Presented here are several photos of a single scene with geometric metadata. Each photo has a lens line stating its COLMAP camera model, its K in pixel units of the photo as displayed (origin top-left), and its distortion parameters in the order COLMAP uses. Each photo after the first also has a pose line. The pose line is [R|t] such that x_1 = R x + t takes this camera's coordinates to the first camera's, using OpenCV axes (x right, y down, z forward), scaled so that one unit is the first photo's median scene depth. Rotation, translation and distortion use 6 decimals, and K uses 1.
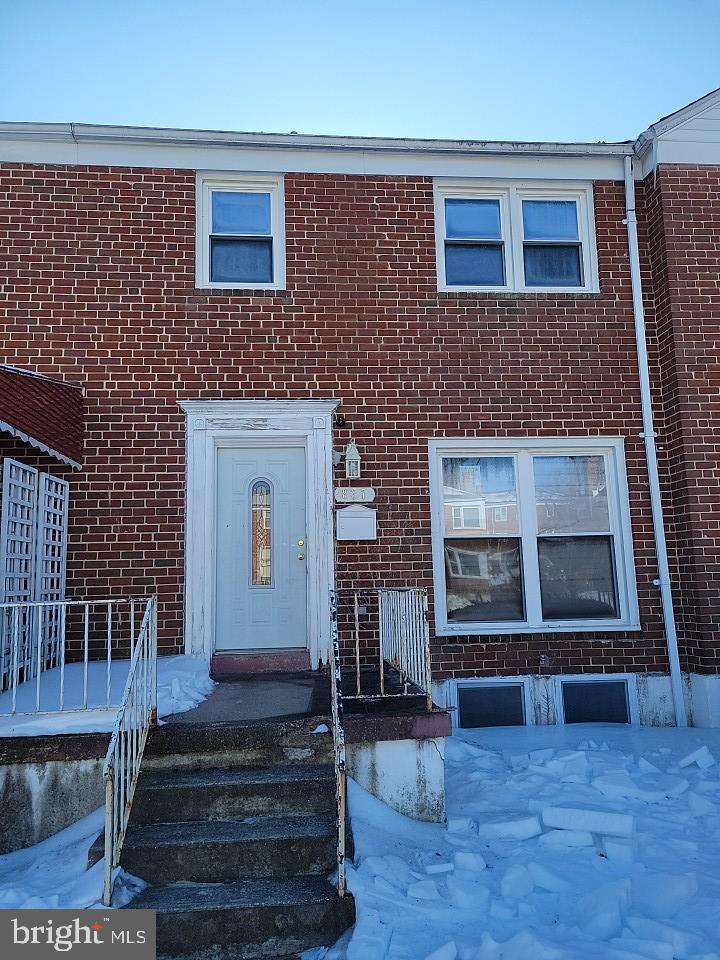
lens RADIAL K [[716.4, 0, 360.3], [0, 716.4, 480.9], [0, 0, 1]] dist [0.034696, 0.000078]
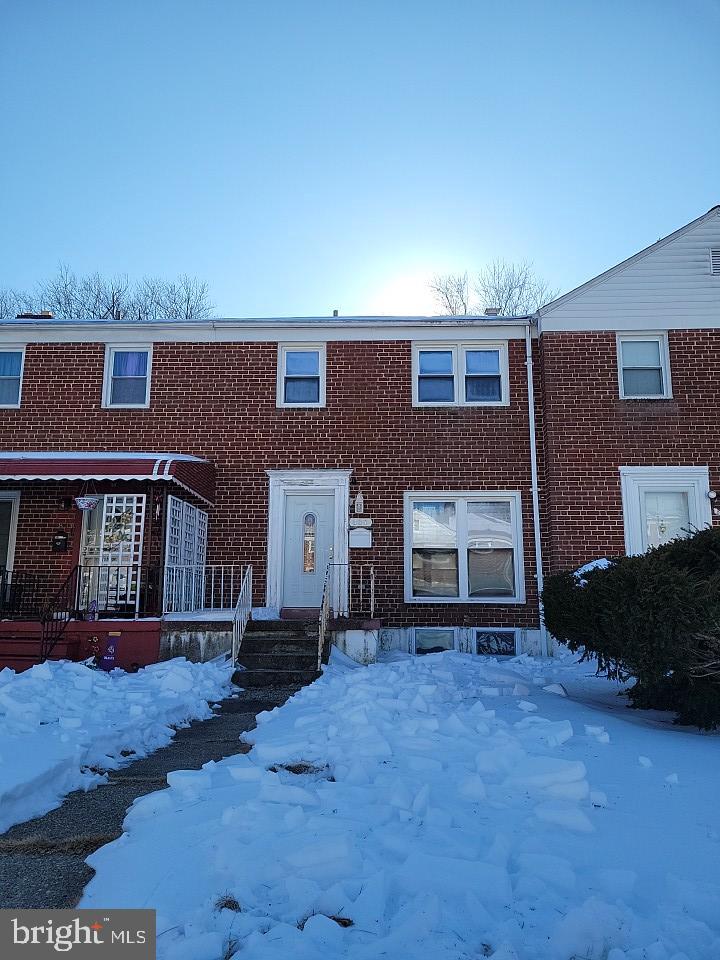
lens RADIAL K [[716.4, 0, 360.3], [0, 716.4, 480.9], [0, 0, 1]] dist [0.034696, 0.000078]
pose [[0.991809, 0.005060, -0.127633, 0.212194], [-0.011447, 0.998716, -0.049356, 0.003844], [0.127220, 0.050413, 0.990593, -0.750603]]
